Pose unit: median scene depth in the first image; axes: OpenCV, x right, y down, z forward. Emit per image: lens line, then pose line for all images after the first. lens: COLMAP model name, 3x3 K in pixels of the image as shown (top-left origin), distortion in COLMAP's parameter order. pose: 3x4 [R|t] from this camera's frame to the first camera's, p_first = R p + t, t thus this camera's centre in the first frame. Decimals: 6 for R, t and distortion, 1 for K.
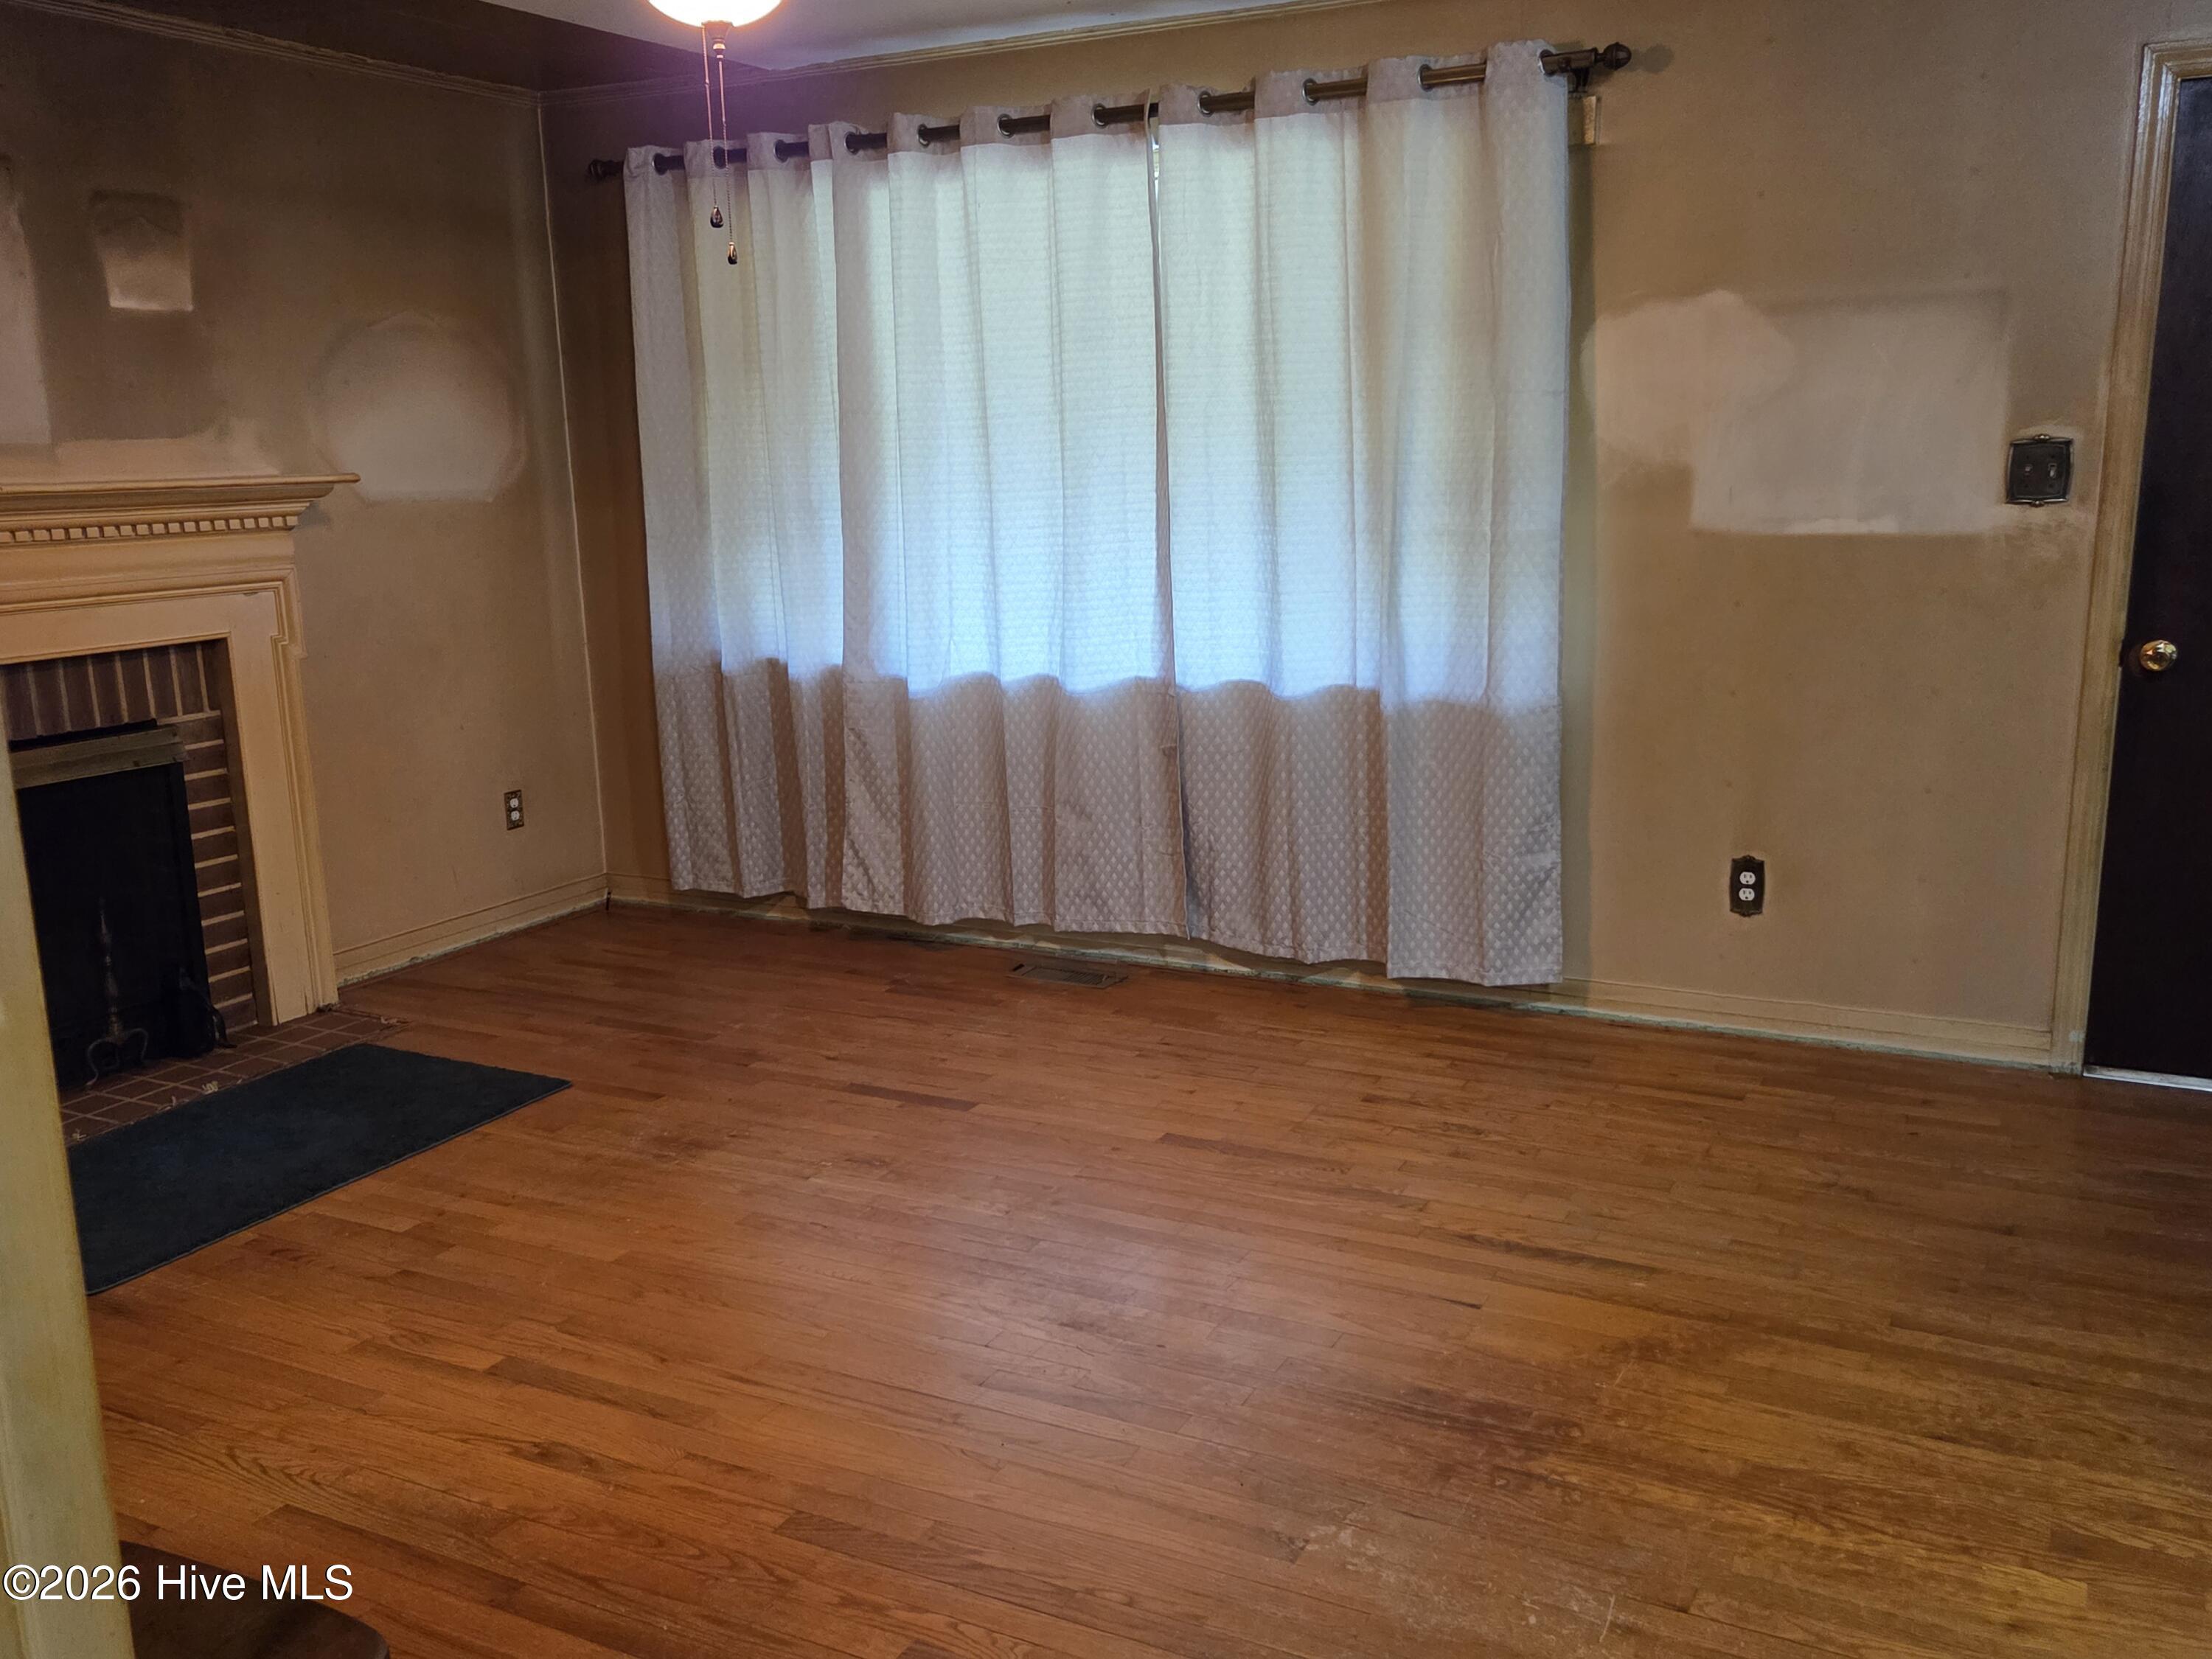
lens RADIAL K [[1912.5, 0, 1094.5], [0, 1912.5, 826.5], [0, 0, 1]] dist [0.027923, -0.006945]
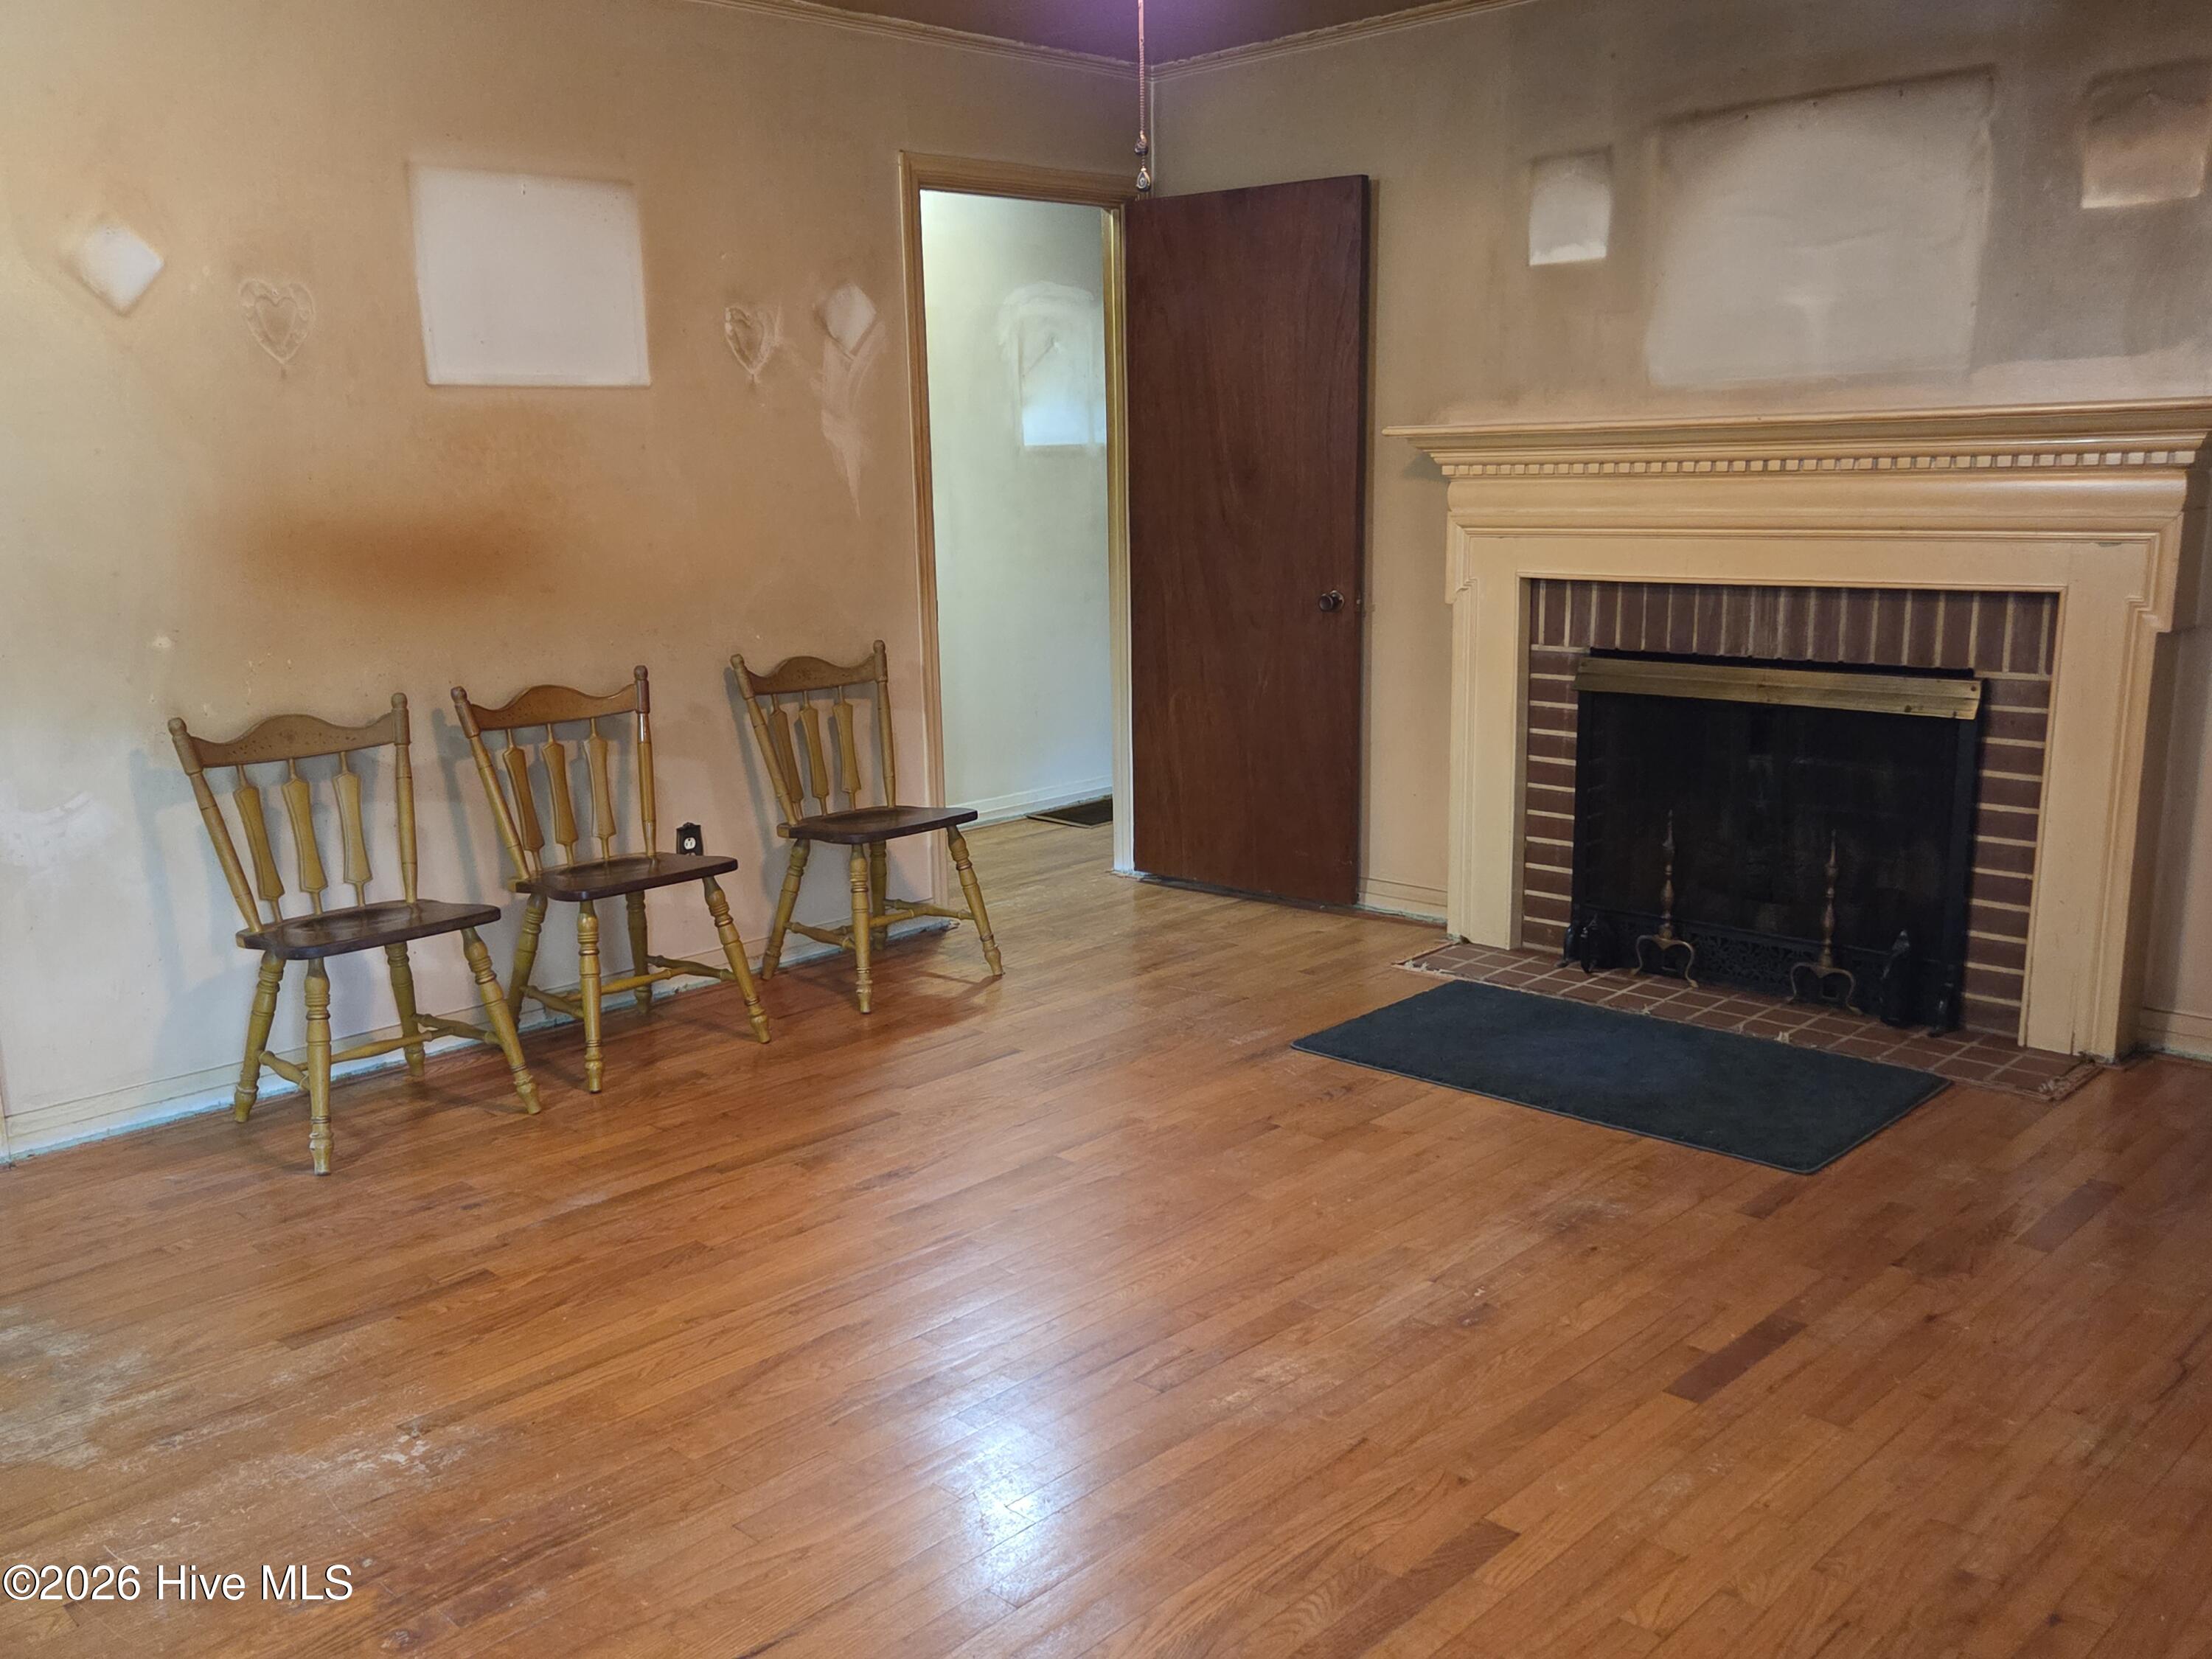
lens RADIAL K [[1912.5, 0, 1091.1], [0, 1912.5, 840.7], [0, 0, 1]] dist [0.027923, -0.006945]
pose [[-0.296226, 0.215326, -0.930530, 0.531682], [-0.158292, 0.949715, 0.270156, -0.166840], [0.941910, 0.227323, -0.247246, 0.886881]]
